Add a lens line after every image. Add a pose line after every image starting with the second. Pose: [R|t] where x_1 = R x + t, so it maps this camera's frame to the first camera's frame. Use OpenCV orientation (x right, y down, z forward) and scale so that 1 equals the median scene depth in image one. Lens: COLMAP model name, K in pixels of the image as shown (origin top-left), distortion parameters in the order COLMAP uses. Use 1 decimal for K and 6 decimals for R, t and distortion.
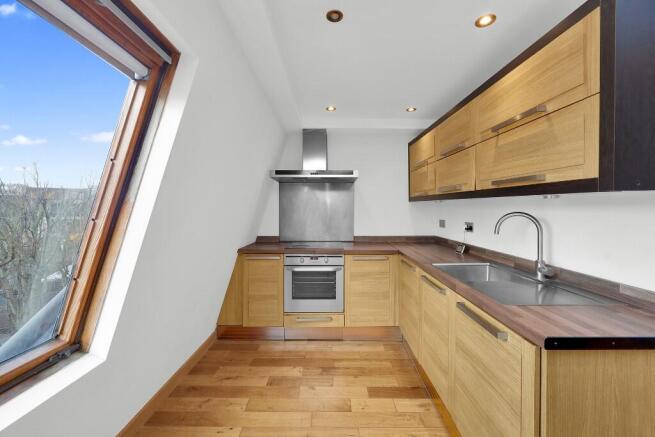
lens RADIAL K [[269.9, 0, 334.6], [0, 269.9, 212.0], [0, 0, 1]] dist [0.001255, 0.000321]
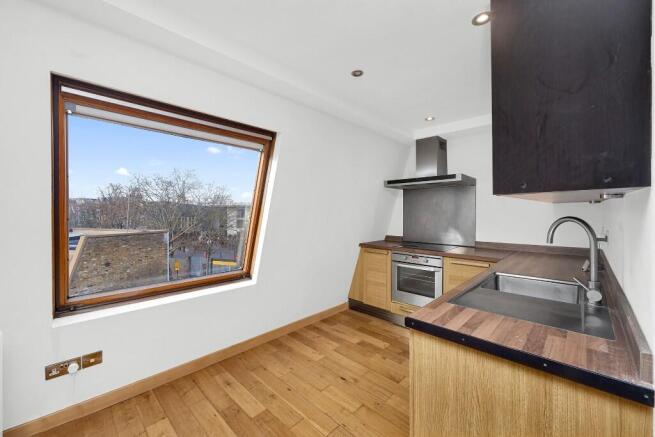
lens RADIAL K [[274.5, 0, 326.5], [0, 274.5, 214.3], [0, 0, 1]] dist [-0.002875, -0.000340]
pose [[0.697267, 0.001140, -0.716810, 0.591672], [-0.003192, 0.999994, -0.001514, -0.001862], [0.716804, 0.003344, 0.697267, -0.059190]]
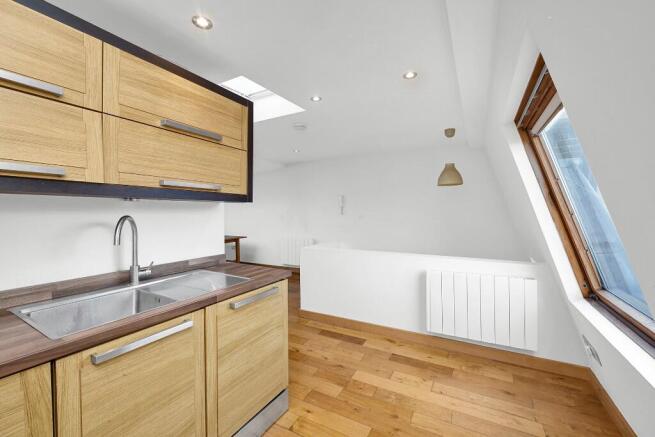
lens RADIAL K [[269.9, 0, 334.6], [0, 269.9, 212.0], [0, 0, 1]] dist [0.001255, 0.000321]
pose [[-0.873216, -0.002940, 0.487324, -0.238511], [0.006298, 0.999830, 0.017316, -0.016433], [-0.487292, 0.018190, -0.873049, 1.102111]]
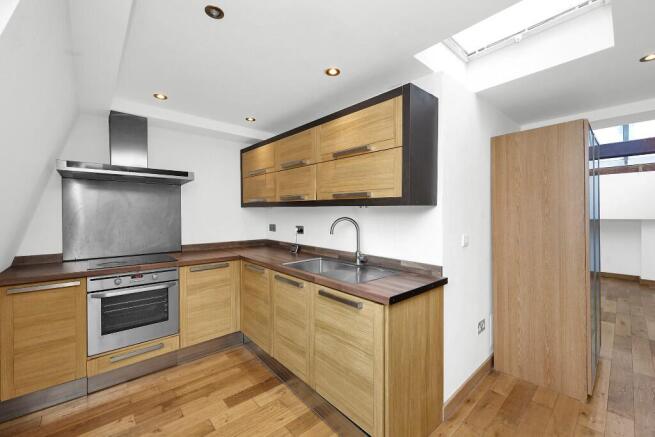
lens RADIAL K [[270.5, 0, 331.8], [0, 270.5, 216.1], [0, 0, 1]] dist [-0.001347, 0.000402]
pose [[0.749931, -0.007261, 0.661476, -0.212807], [0.006915, 0.999971, 0.003138, -0.008409], [-0.661480, 0.002221, 0.749960, 0.015299]]
